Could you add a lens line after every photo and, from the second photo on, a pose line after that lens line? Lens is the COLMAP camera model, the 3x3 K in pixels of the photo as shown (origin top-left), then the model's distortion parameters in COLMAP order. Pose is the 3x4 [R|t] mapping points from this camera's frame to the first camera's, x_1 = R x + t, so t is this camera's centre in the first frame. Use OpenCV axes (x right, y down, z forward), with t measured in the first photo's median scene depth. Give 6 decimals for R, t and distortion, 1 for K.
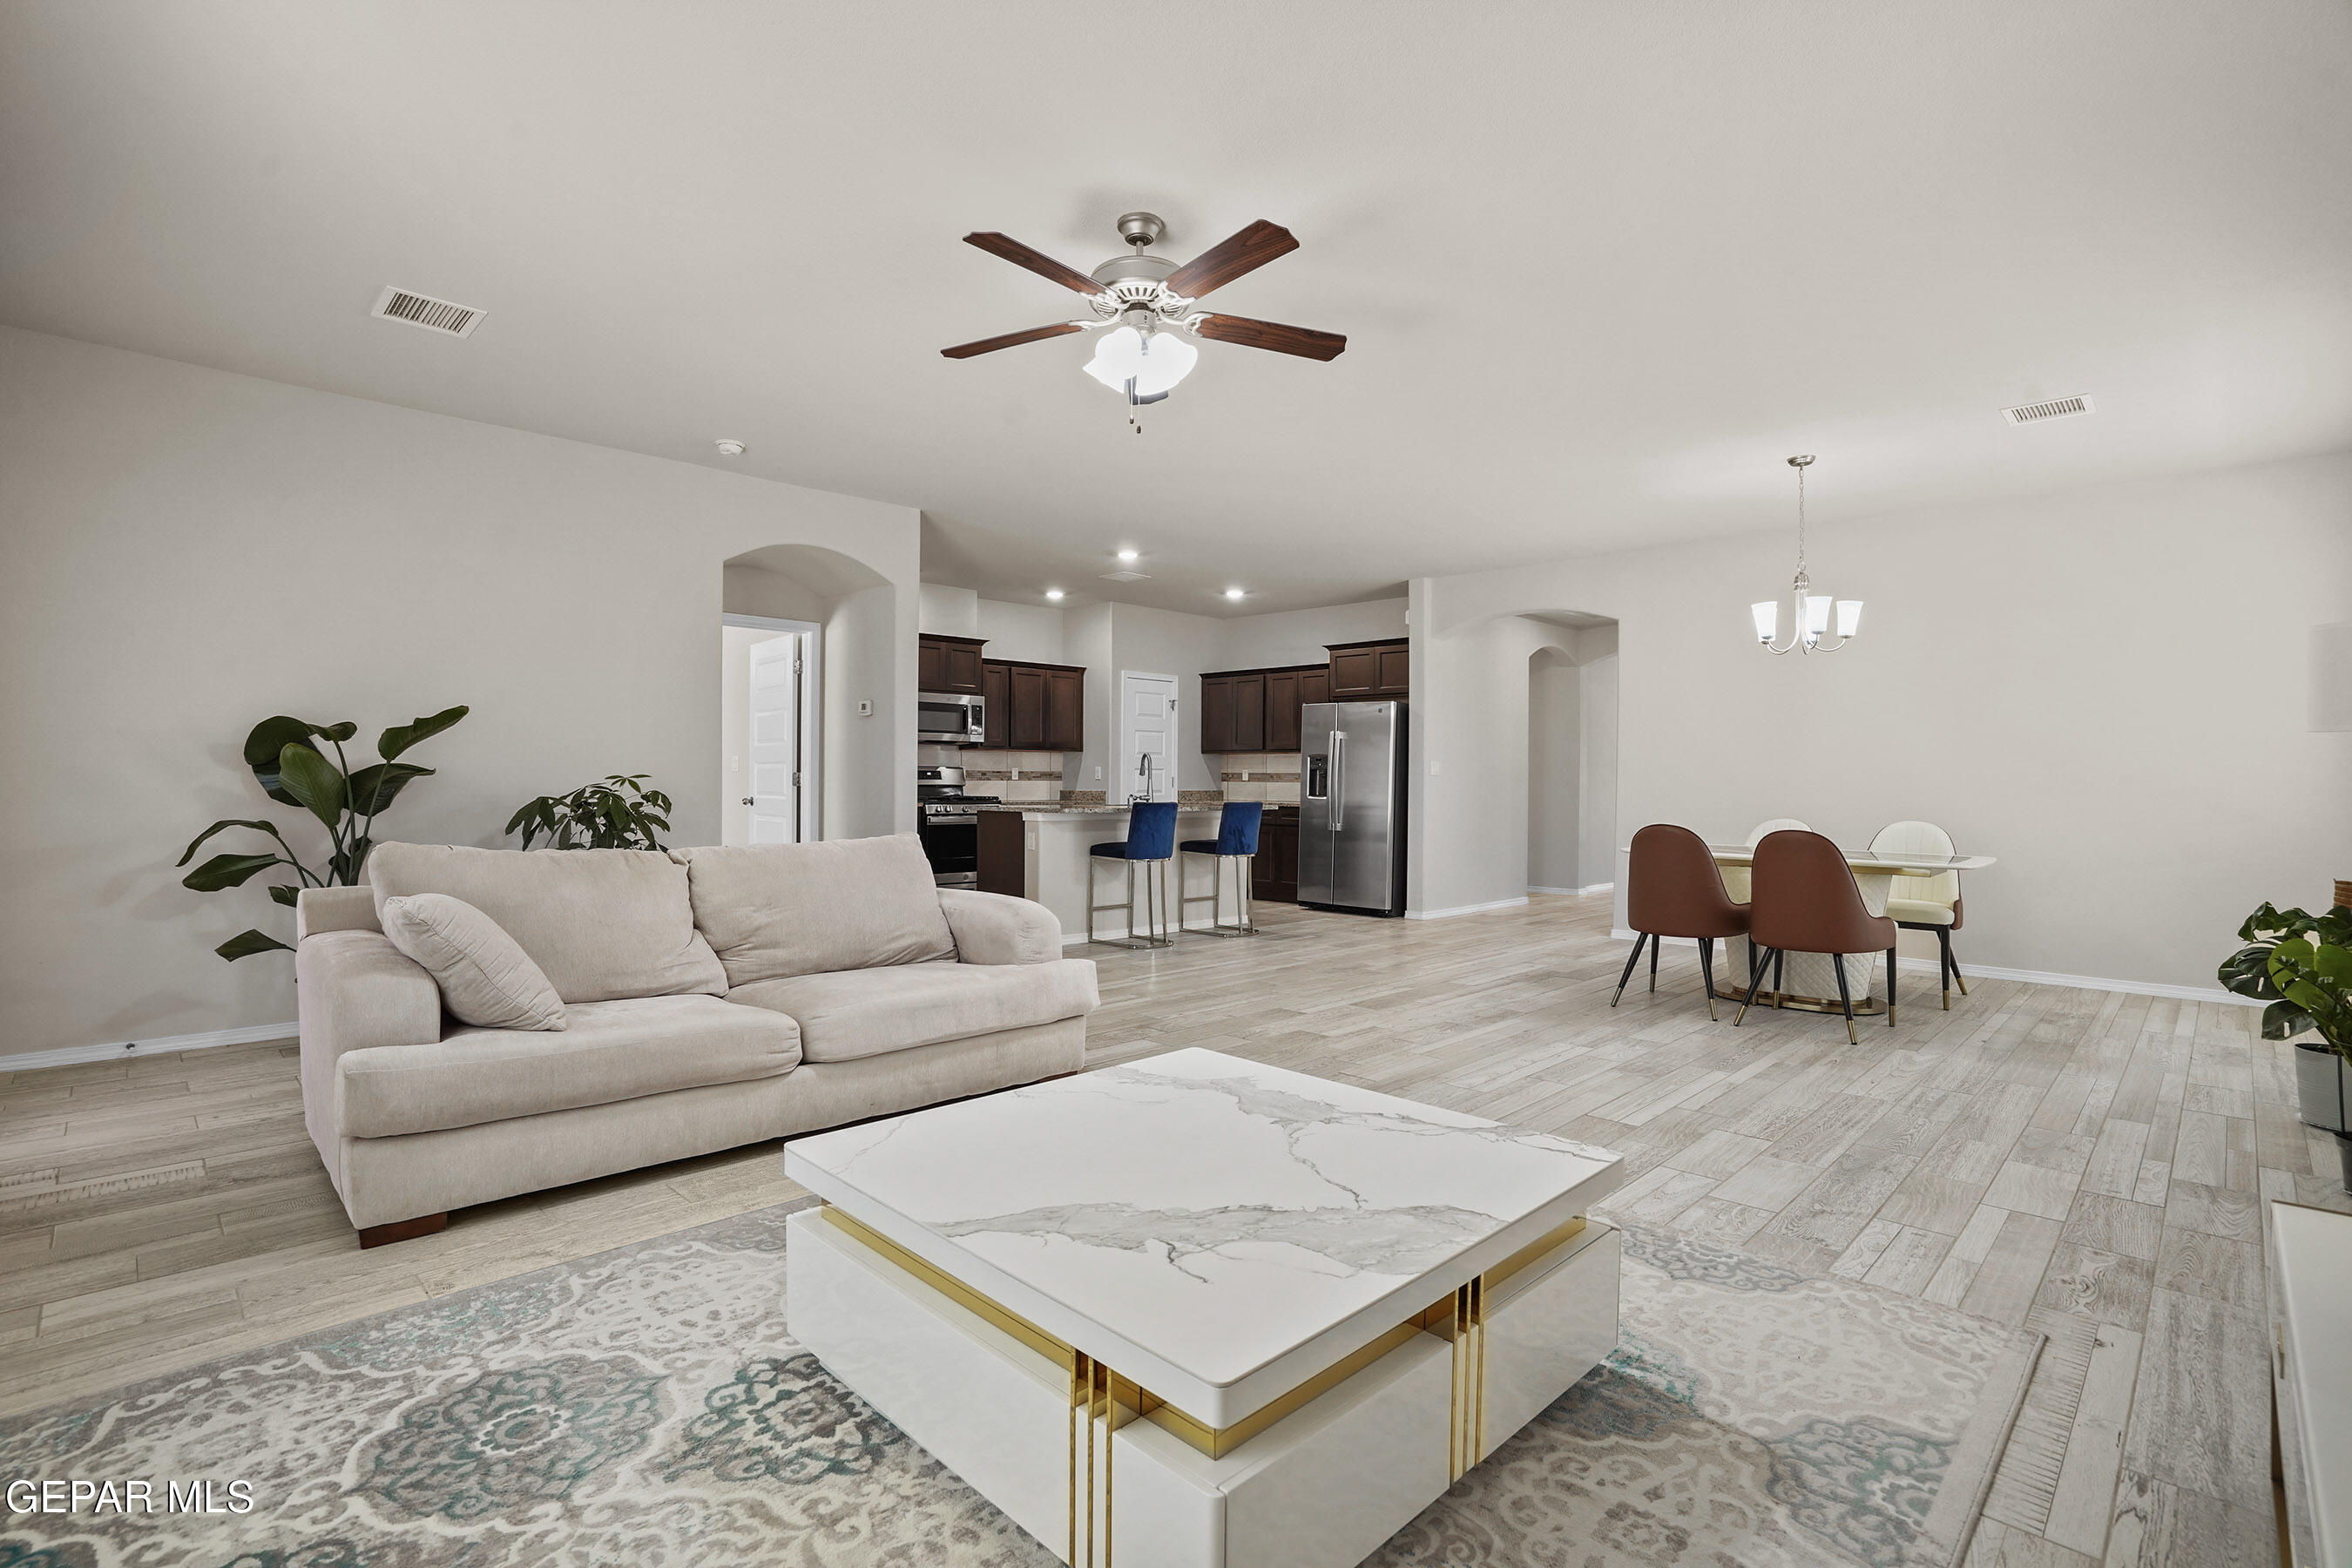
lens RADIAL K [[1102.4, 0, 1163.2], [0, 1102.4, 787.0], [0, 0, 1]] dist [-0.044630, 0.014181]
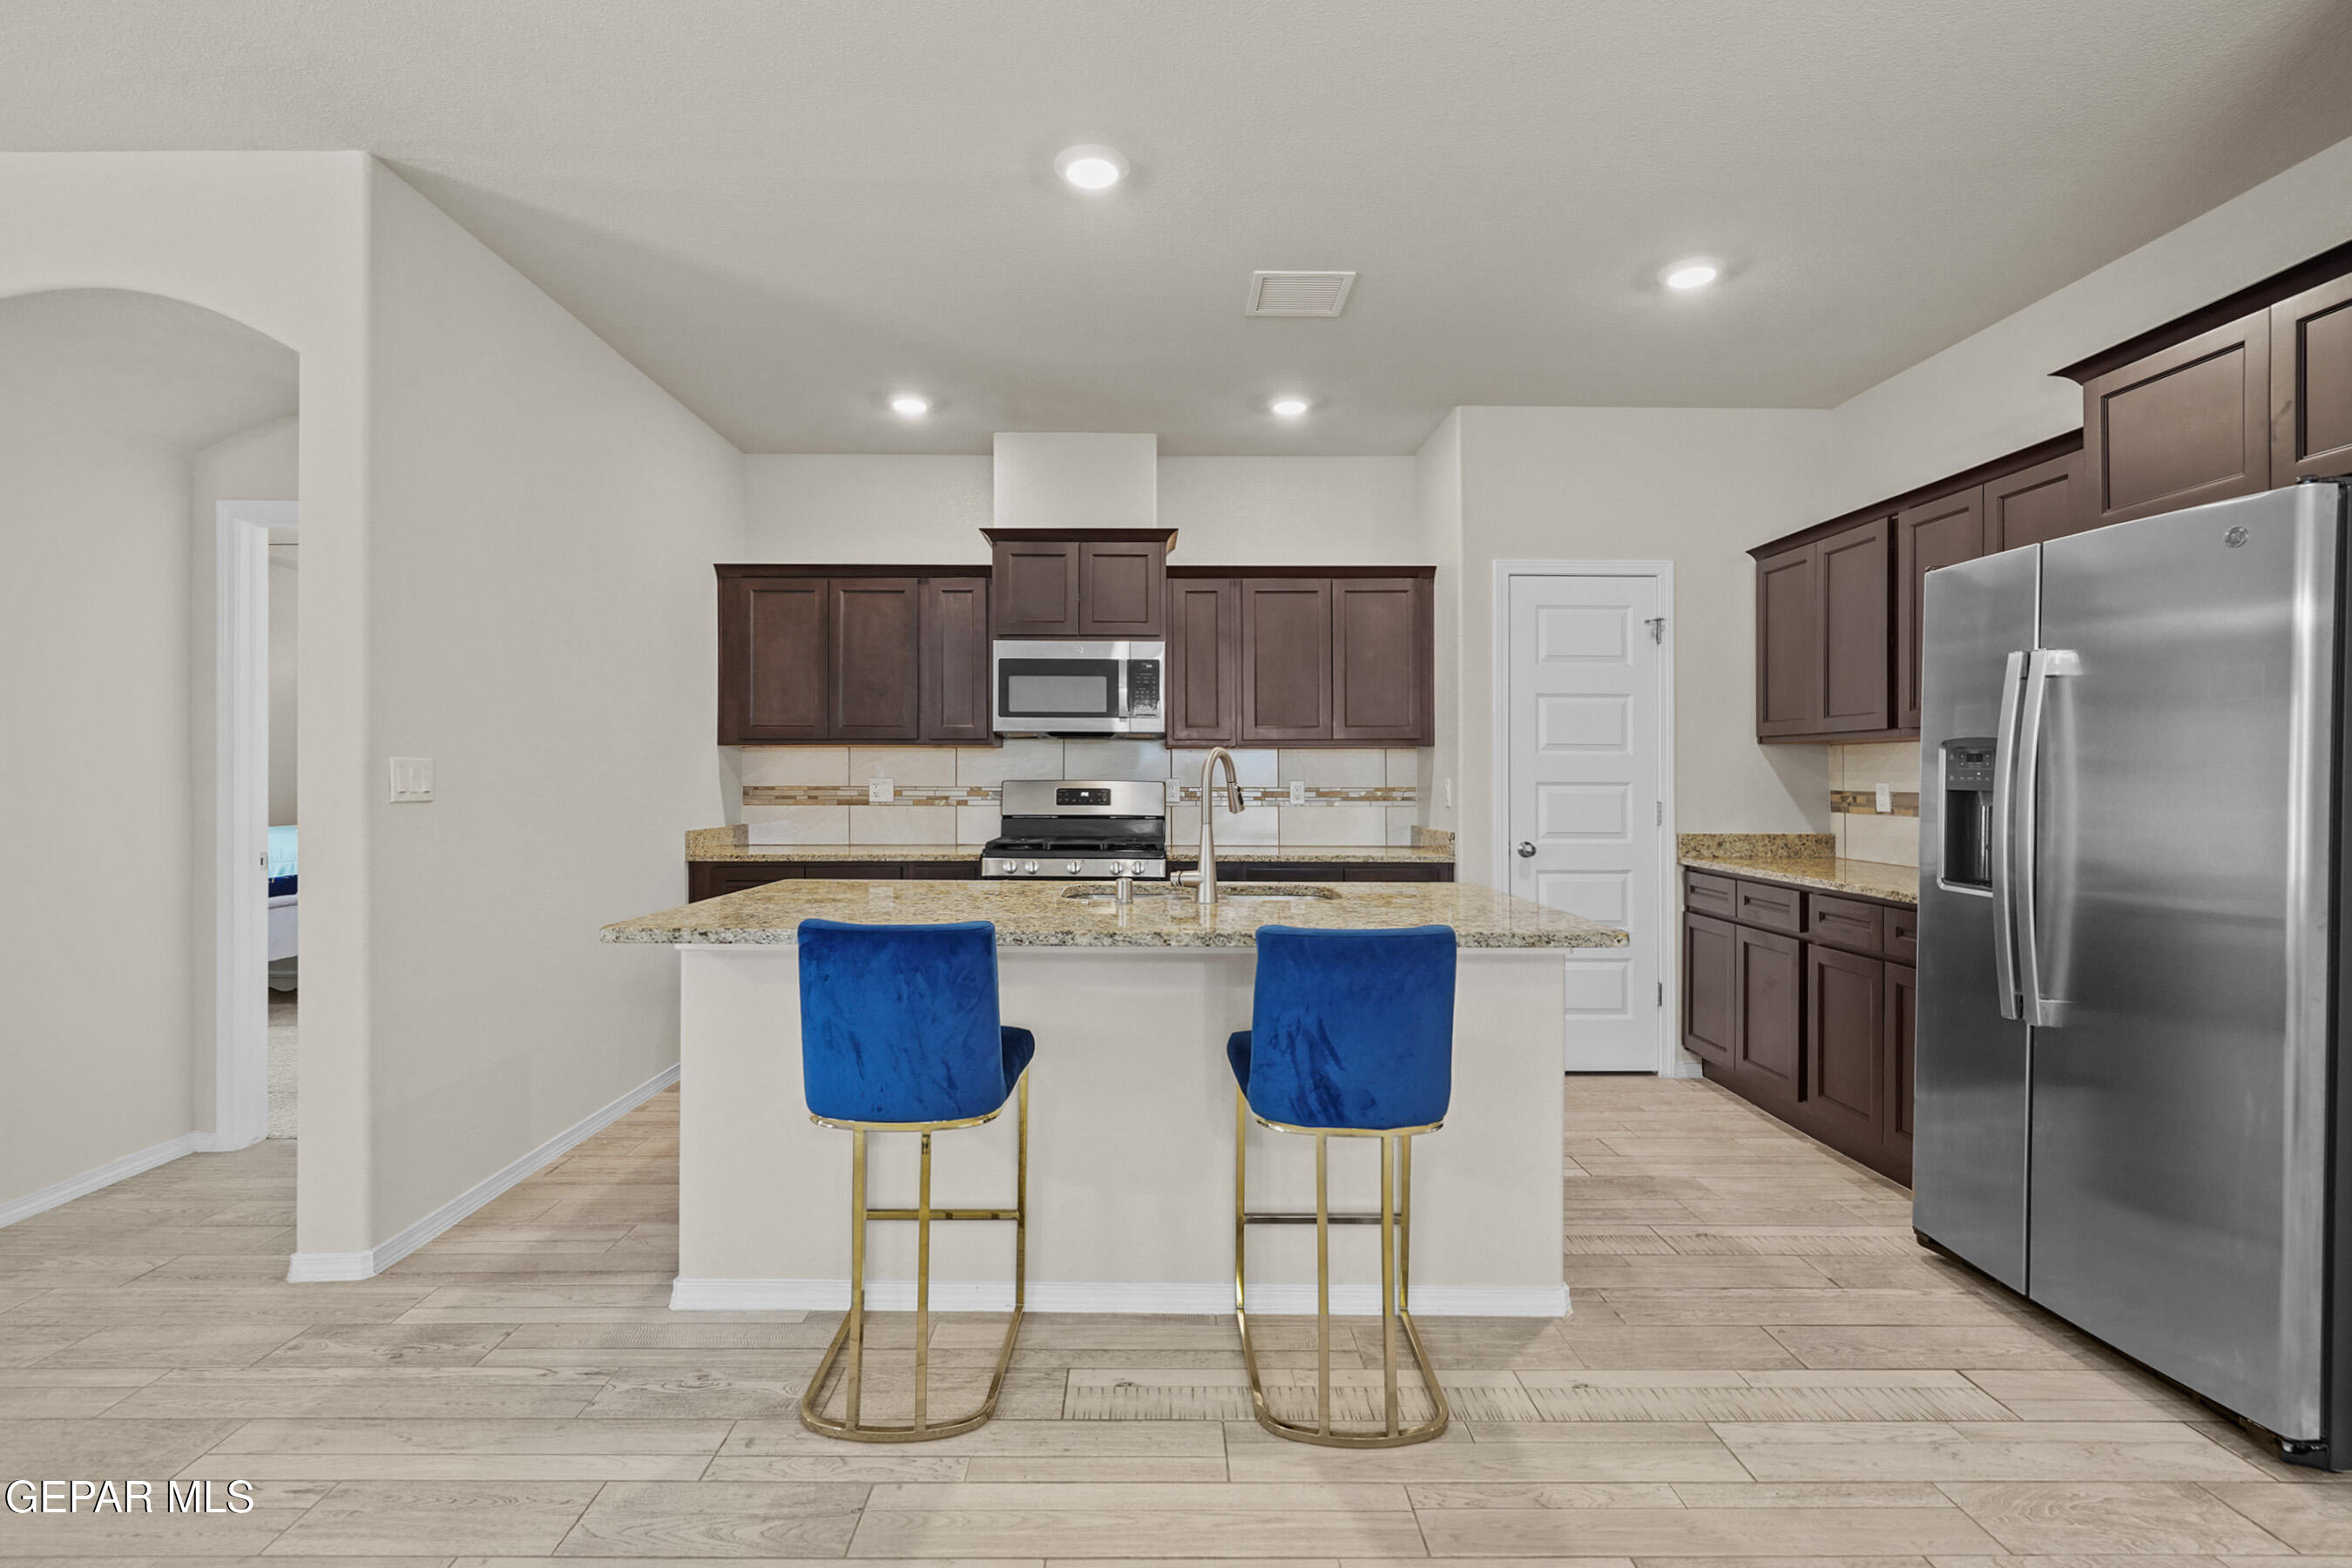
lens RADIAL K [[1102.4, 0, 1163.2], [0, 1102.4, 787.0], [0, 0, 1]] dist [-0.044630, 0.014181]
pose [[0.712799, 0.003468, -0.701360, 0.186744], [-0.003024, 0.999994, 0.001871, -0.016483], [0.701362, 0.000787, 0.712805, 0.630197]]
